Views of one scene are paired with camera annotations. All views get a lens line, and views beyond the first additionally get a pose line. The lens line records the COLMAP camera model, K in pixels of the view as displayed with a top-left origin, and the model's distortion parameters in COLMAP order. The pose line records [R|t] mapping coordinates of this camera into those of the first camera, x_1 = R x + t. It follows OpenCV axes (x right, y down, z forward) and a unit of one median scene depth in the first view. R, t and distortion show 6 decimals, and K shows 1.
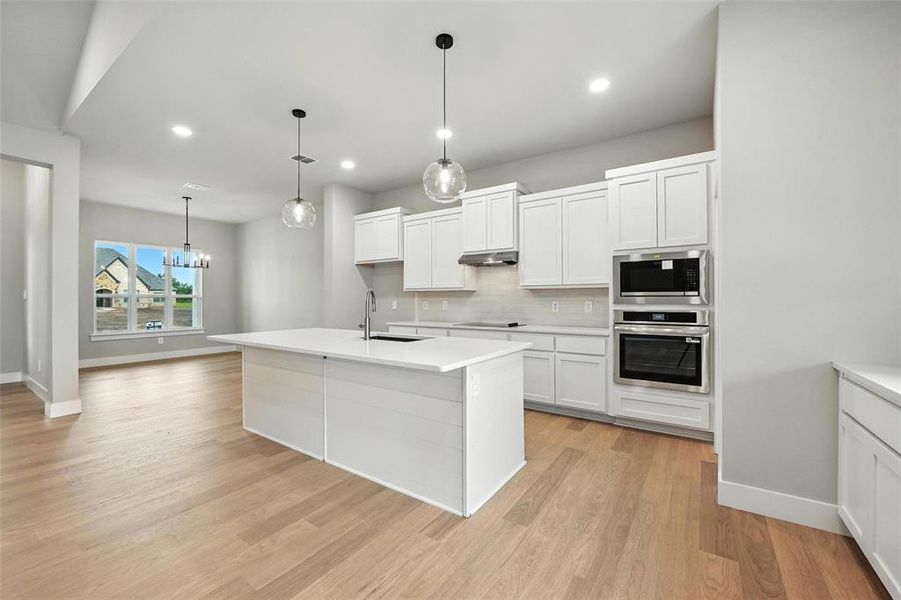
lens RADIAL K [[362.2, 0, 454.2], [0, 362.2, 298.4], [0, 0, 1]] dist [-0.008524, -0.000232]
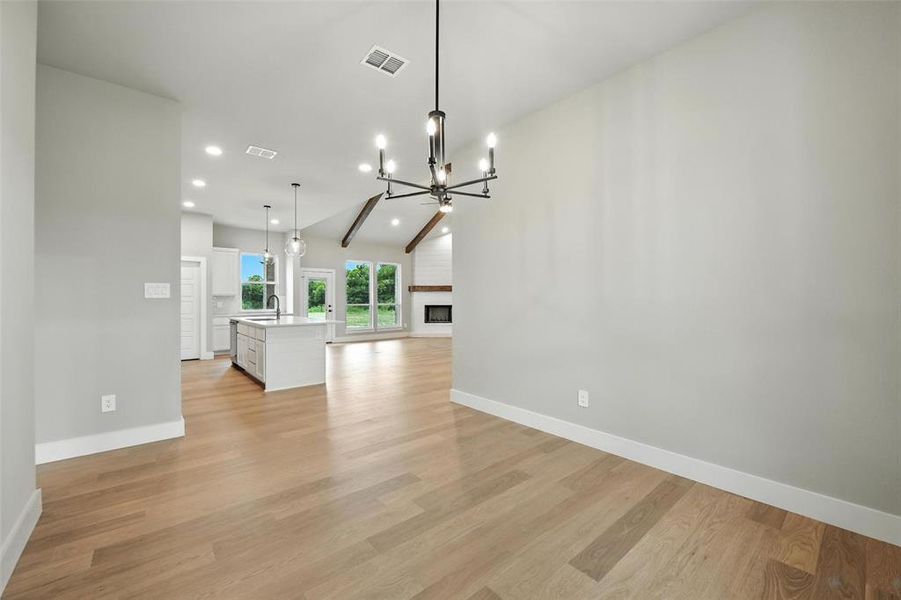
lens RADIAL K [[362.2, 0, 454.2], [0, 362.2, 298.4], [0, 0, 1]] dist [-0.008524, -0.000232]
pose [[-0.965357, 0.006745, 0.260845, -1.535233], [0.005193, 0.999964, -0.006638, 0.012131], [-0.260881, -0.005053, -0.965358, 2.377244]]
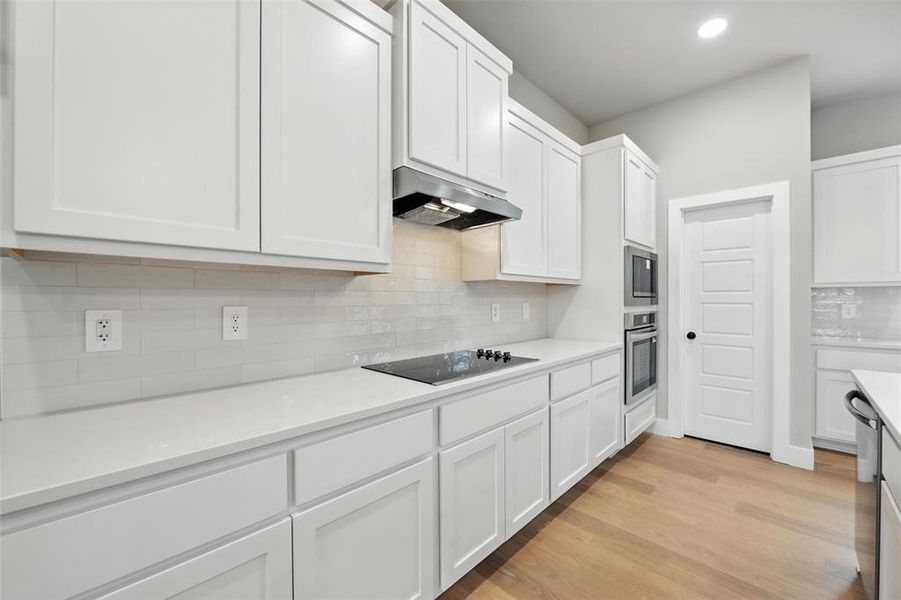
lens RADIAL K [[358.8, 0, 455.0], [0, 358.8, 300.5], [0, 0, 1]] dist [-0.007821, -0.000054]
pose [[0.166565, 0.000403, 0.986030, -0.398984], [-0.001434, 0.999999, -0.000166, 0.003548], [-0.986029, -0.001387, 0.166565, 1.247815]]
